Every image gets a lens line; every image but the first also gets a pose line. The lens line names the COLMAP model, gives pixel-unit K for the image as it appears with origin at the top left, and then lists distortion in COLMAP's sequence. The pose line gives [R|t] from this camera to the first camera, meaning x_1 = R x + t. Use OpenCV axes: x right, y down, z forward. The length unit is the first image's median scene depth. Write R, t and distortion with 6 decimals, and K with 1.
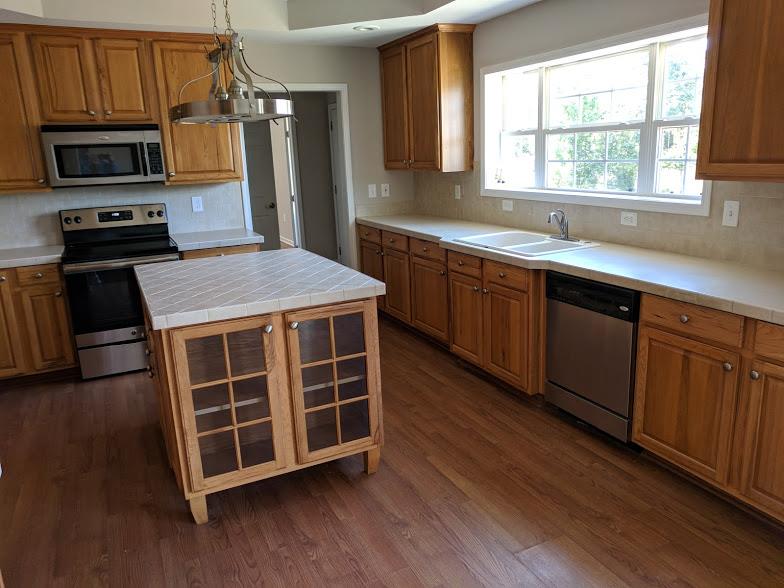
lens RADIAL K [[597.9, 0, 393.9], [0, 597.9, 294.7], [0, 0, 1]] dist [0.005039, 0.002308]
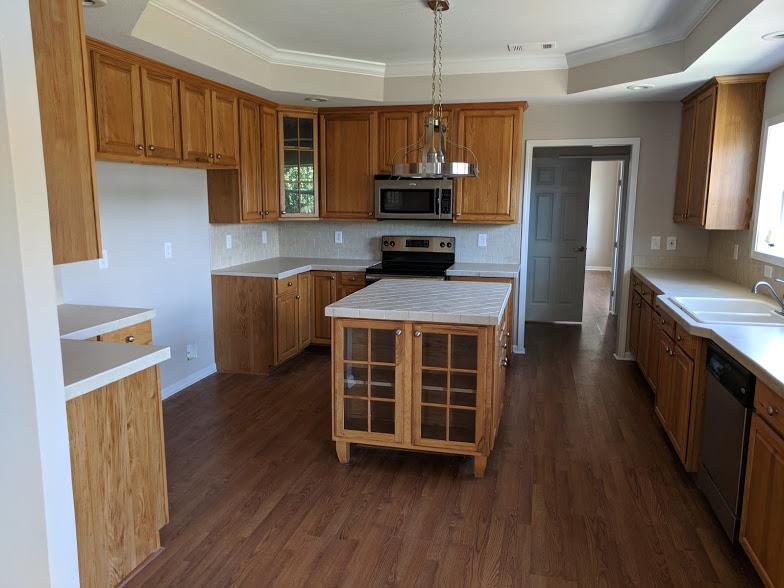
lens RADIAL K [[597.9, 0, 391.7], [0, 597.9, 294.9], [0, 0, 1]] dist [0.005039, 0.002308]
pose [[0.759441, 0.144963, -0.634221, 0.365056], [-0.186434, 0.982467, 0.001317, -0.014144], [0.623292, 0.117240, 0.773151, -0.028924]]
